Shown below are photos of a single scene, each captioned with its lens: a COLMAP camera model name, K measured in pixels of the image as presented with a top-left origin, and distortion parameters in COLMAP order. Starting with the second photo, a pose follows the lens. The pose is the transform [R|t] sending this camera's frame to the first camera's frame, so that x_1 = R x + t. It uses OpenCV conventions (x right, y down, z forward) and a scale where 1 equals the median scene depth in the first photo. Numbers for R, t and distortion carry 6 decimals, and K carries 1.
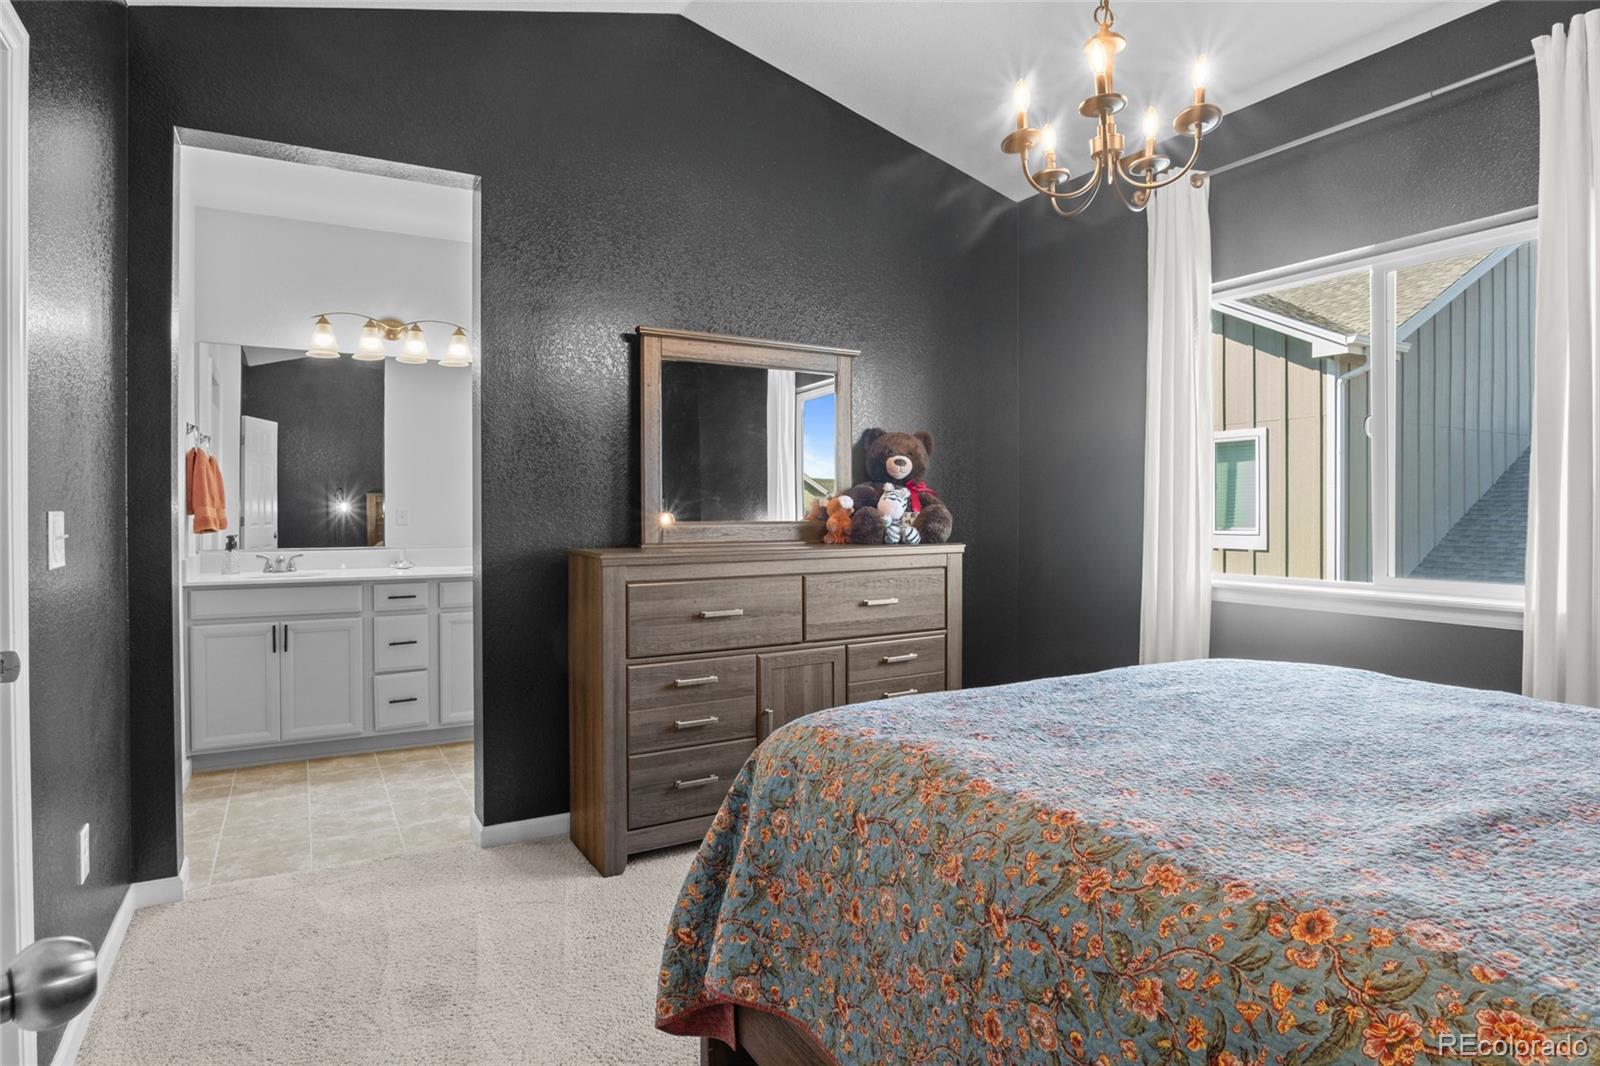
lens RADIAL K [[871.7, 0, 799.7], [0, 871.7, 523.2], [0, 0, 1]] dist [-0.033332, 0.008399]
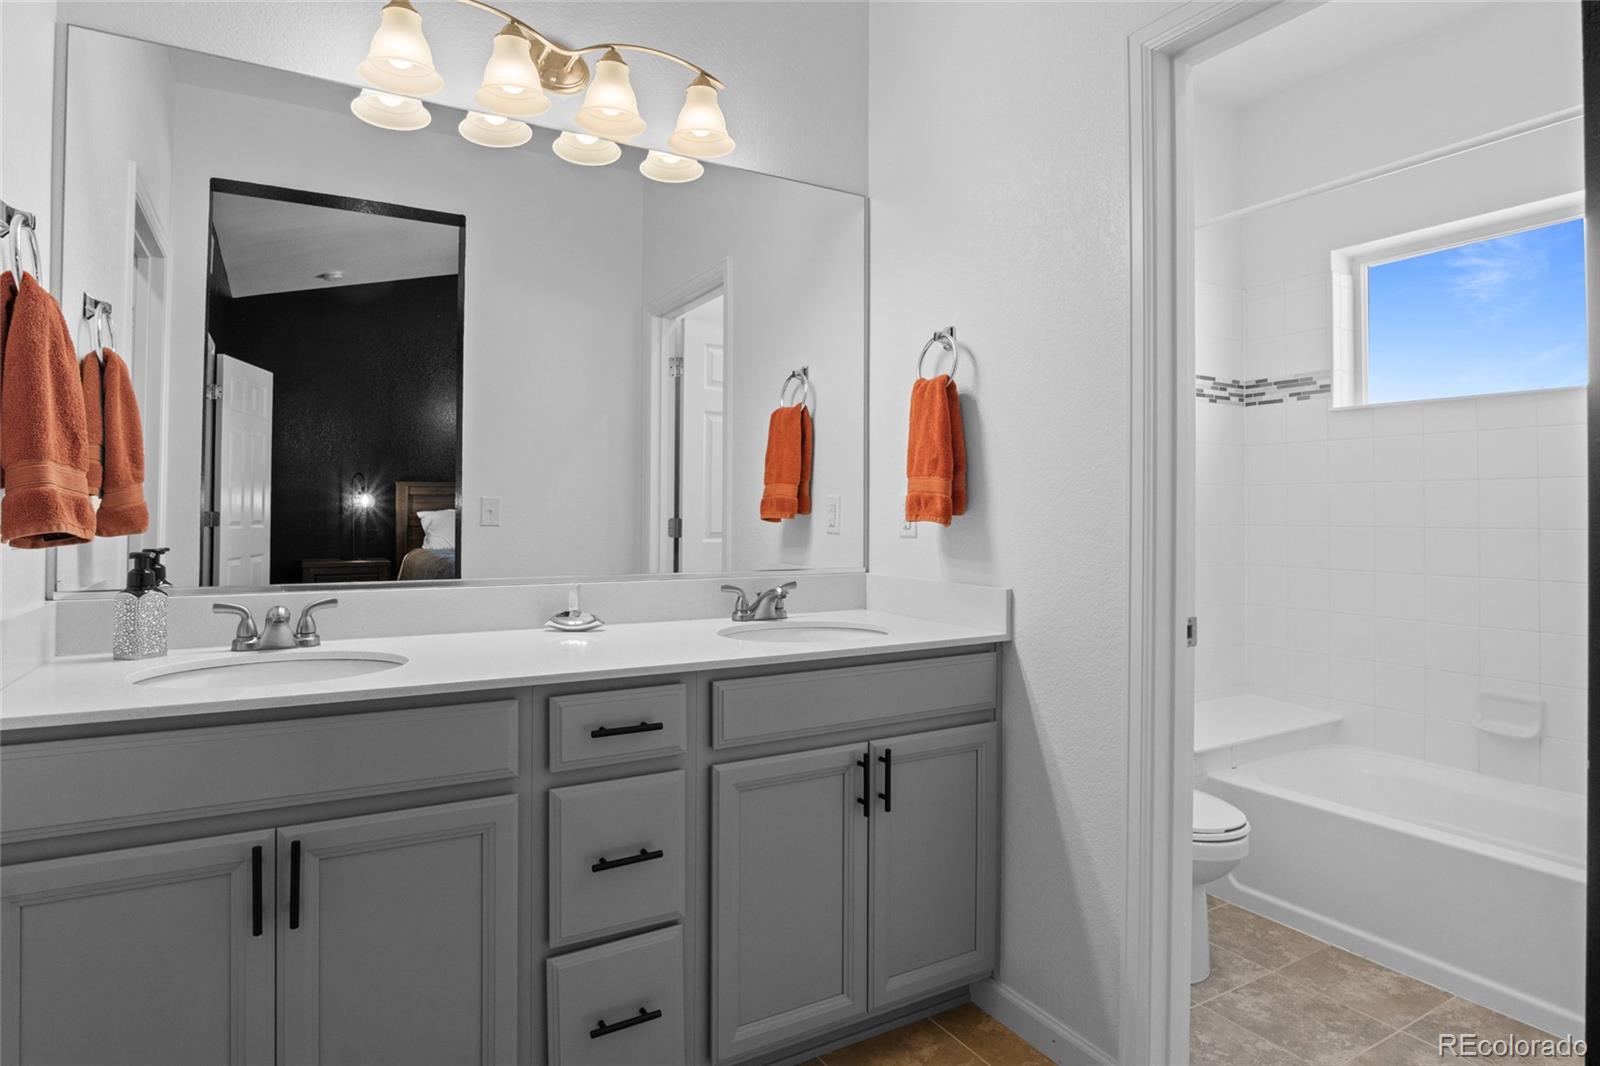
lens RADIAL K [[871.7, 0, 801.9], [0, 871.7, 506.7], [0, 0, 1]] dist [-0.033332, 0.008399]
pose [[0.999955, 0.003217, 0.008935, -0.377094], [-0.003020, 0.999756, -0.021893, 0.002445], [-0.009003, 0.021865, 0.999720, 0.620738]]
